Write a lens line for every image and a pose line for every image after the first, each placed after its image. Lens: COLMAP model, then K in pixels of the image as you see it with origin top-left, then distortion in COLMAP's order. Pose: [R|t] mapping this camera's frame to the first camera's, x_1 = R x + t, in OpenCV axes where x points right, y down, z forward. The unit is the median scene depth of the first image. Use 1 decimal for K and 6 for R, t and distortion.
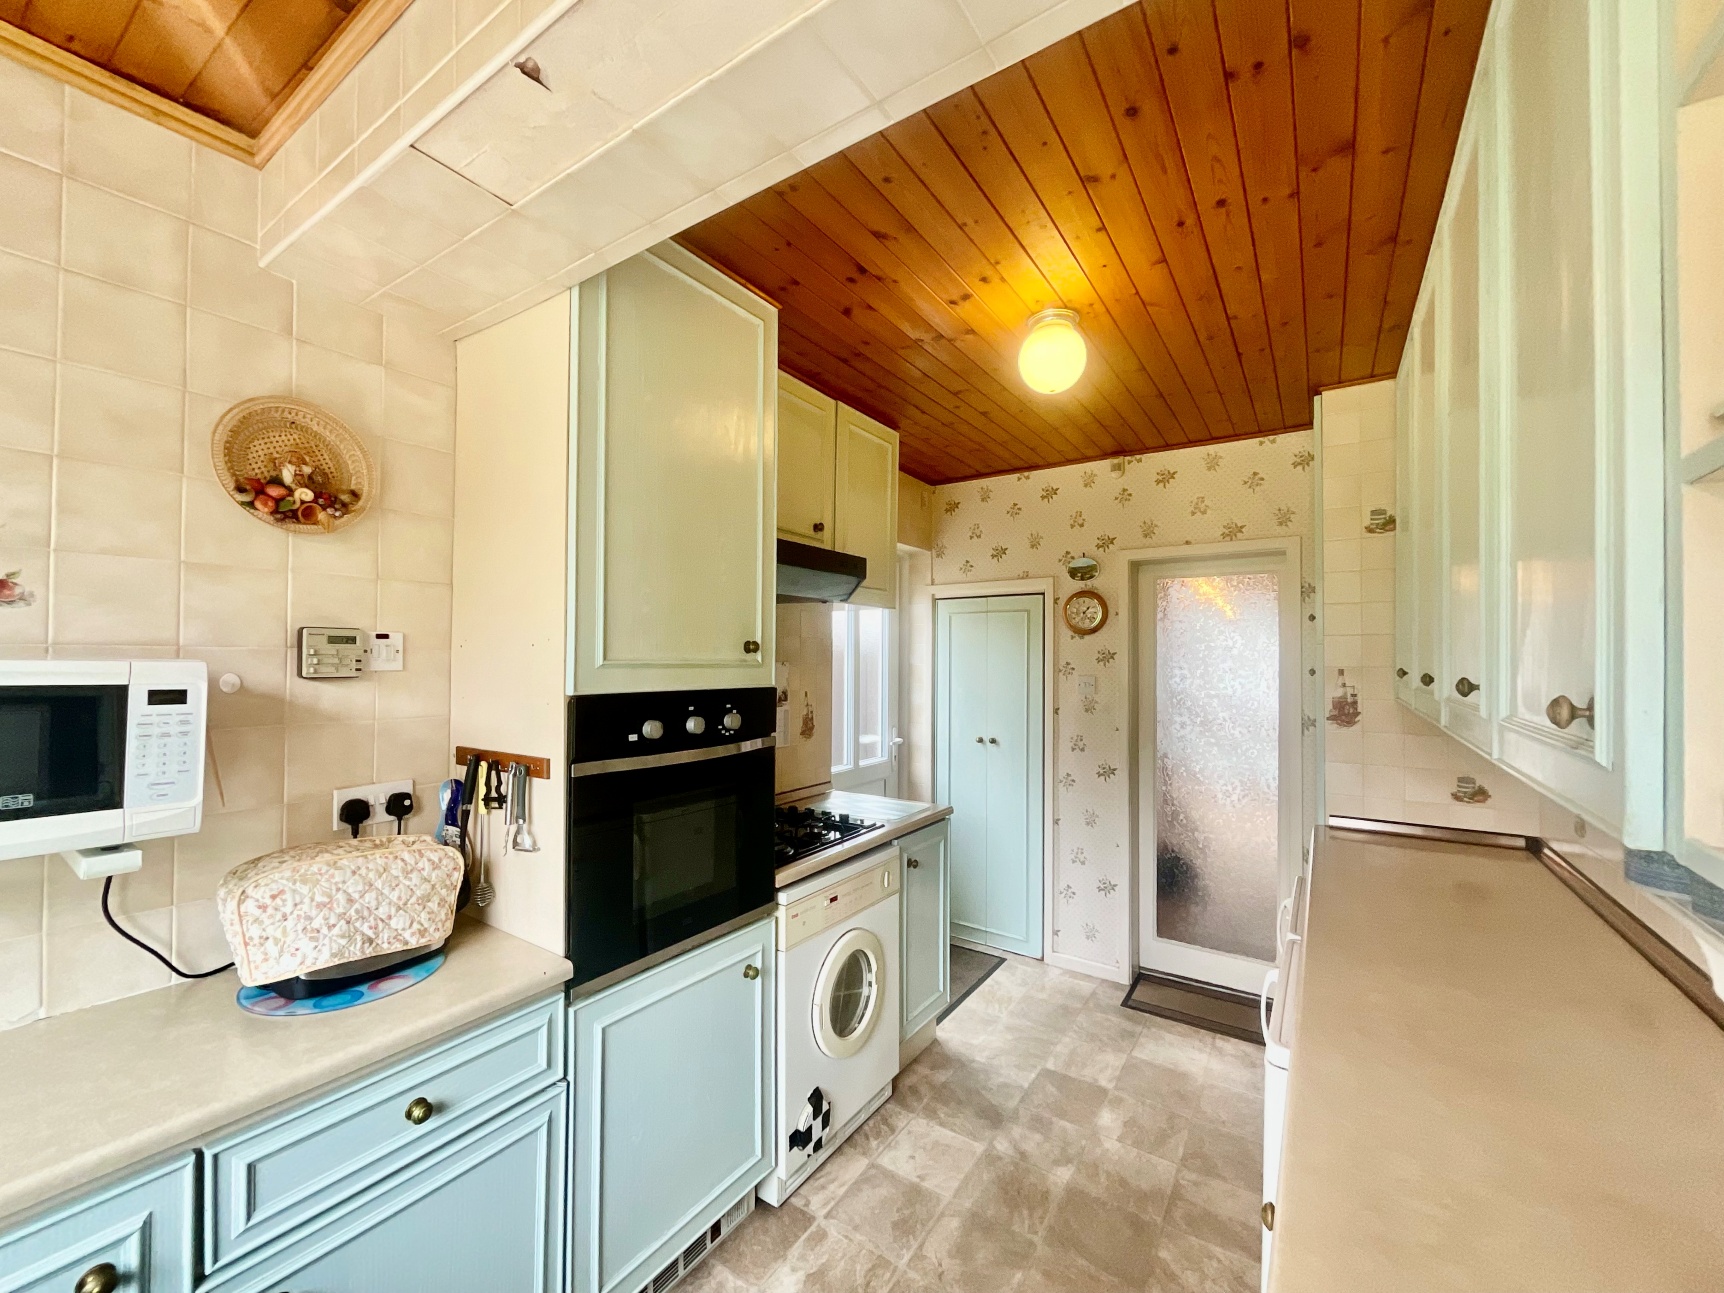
lens RADIAL K [[693.3, 0, 862.0], [0, 693.3, 646.5], [0, 0, 1]] dist [-0.011389, 0.012945]
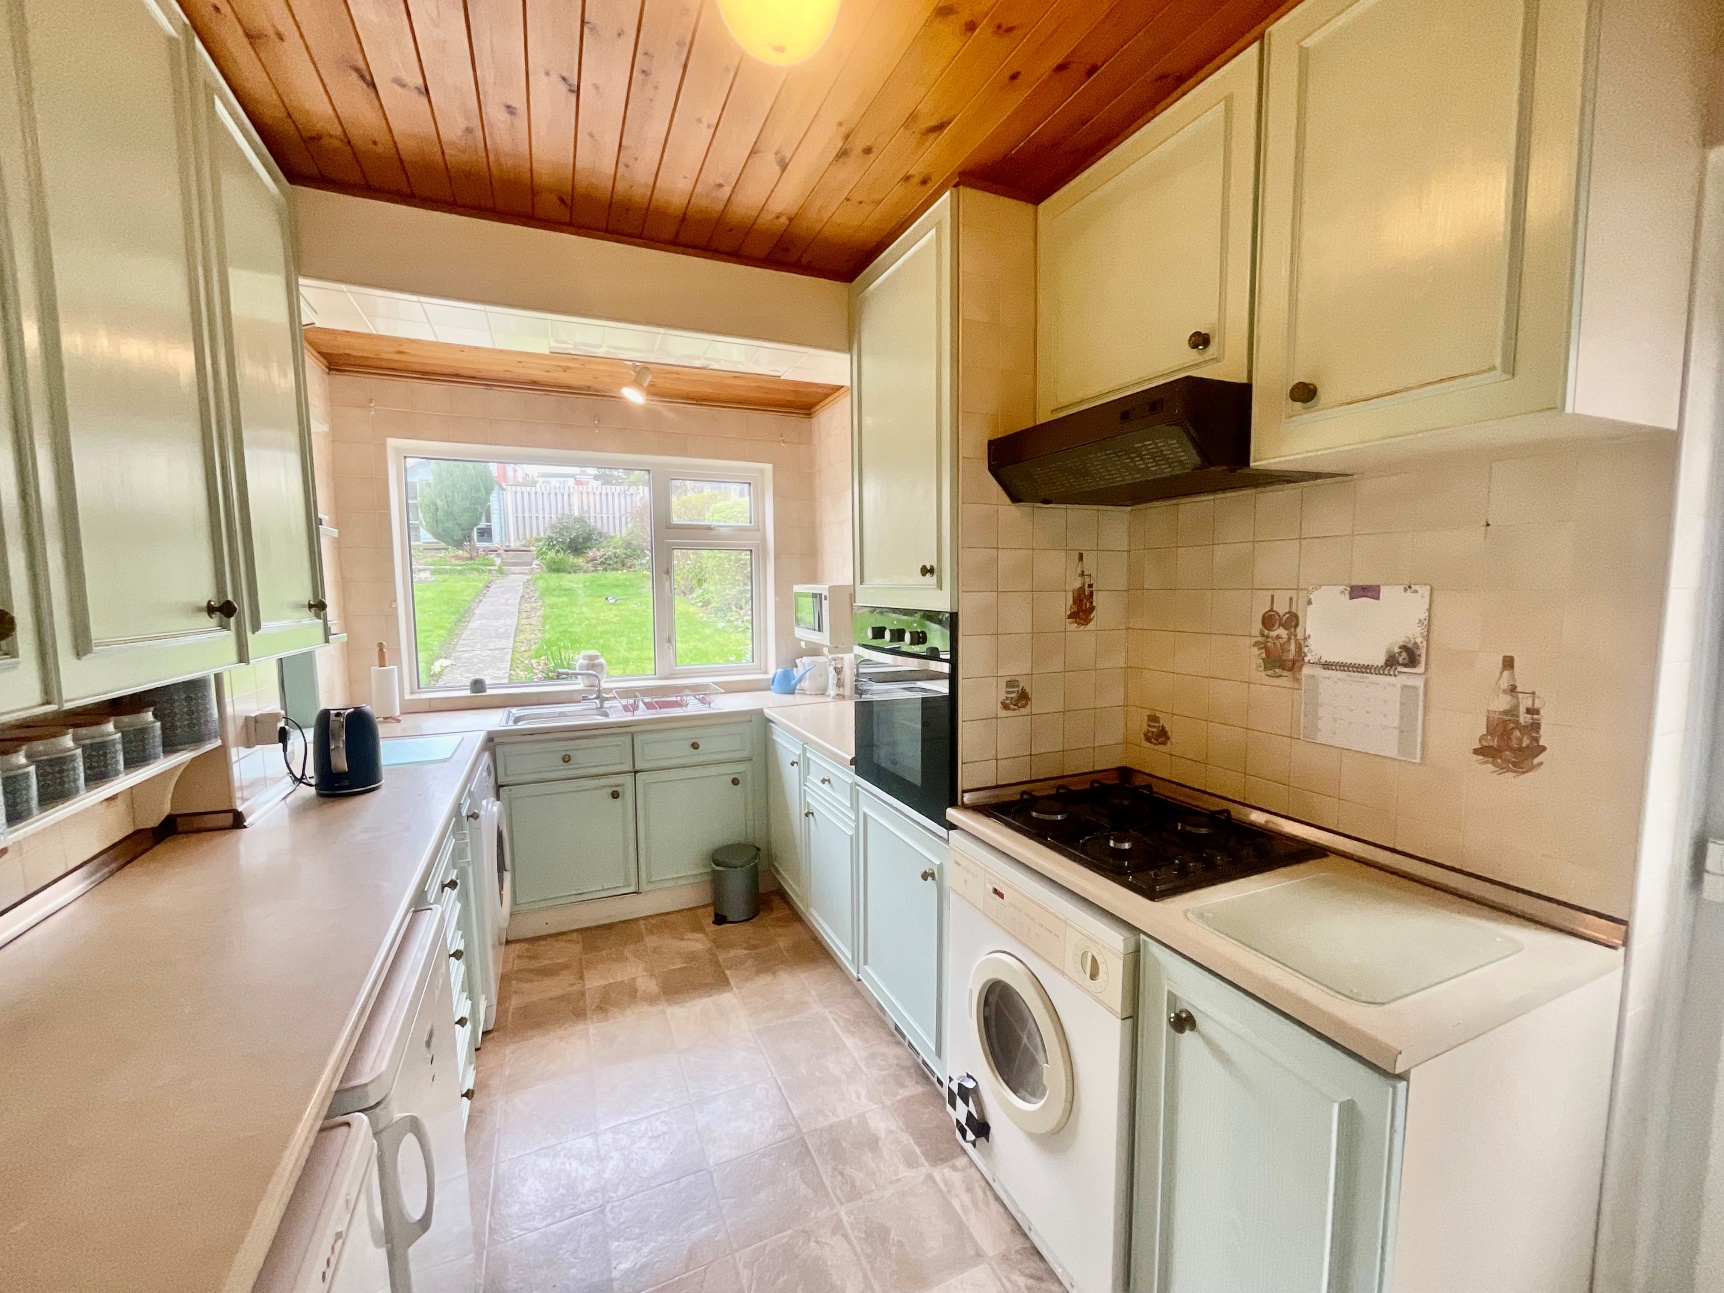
lens RADIAL K [[693.3, 0, 862.0], [0, 693.3, 646.5], [0, 0, 1]] dist [-0.011389, 0.012945]
pose [[-0.530045, 0.072939, -0.844827, 0.554637], [0.018605, 0.997054, 0.074409, 0.025065], [0.847766, 0.023722, -0.529840, 1.051510]]
